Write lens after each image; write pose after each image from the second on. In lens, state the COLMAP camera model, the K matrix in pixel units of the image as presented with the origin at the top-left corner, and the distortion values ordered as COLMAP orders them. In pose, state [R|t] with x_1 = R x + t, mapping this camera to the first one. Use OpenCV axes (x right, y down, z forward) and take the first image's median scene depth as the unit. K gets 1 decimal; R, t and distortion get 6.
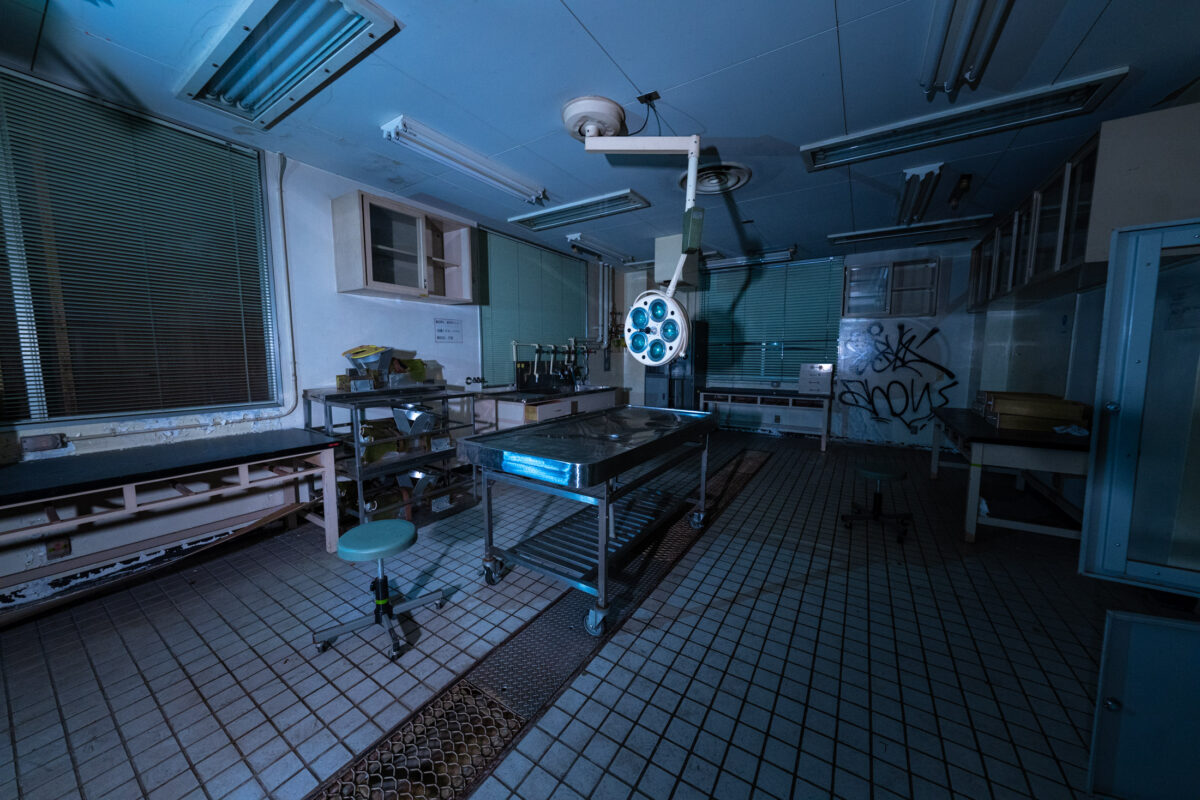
lens RADIAL K [[434.6, 0, 606.2], [0, 434.6, 398.4], [0, 0, 1]] dist [0.000497, 0.000020]
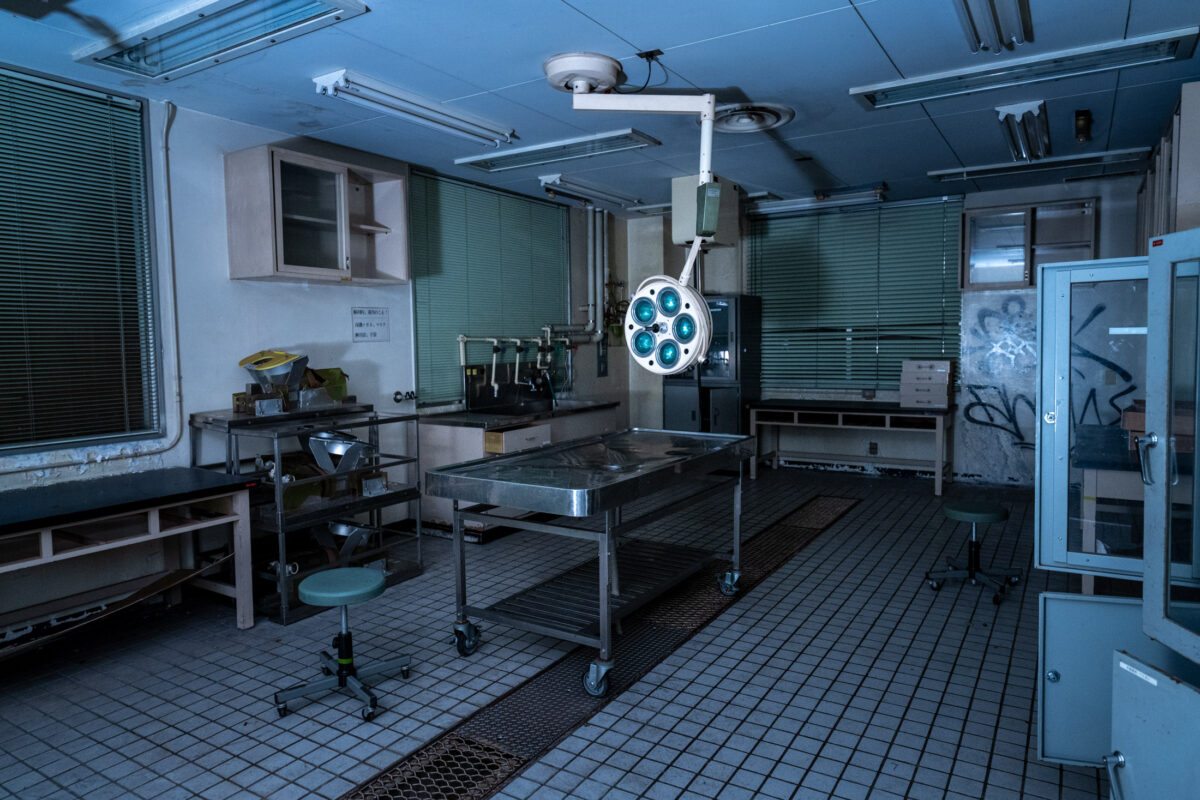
lens RADIAL K [[845.4, 0, 604.9], [0, 845.4, 385.0], [0, 0, 1]] dist [0.025013, -0.001884]
pose [[0.999839, -0.016345, 0.007379, -0.008387], [0.016653, 0.998906, -0.043689, 0.005590], [-0.006657, 0.043805, 0.999018, -0.457061]]
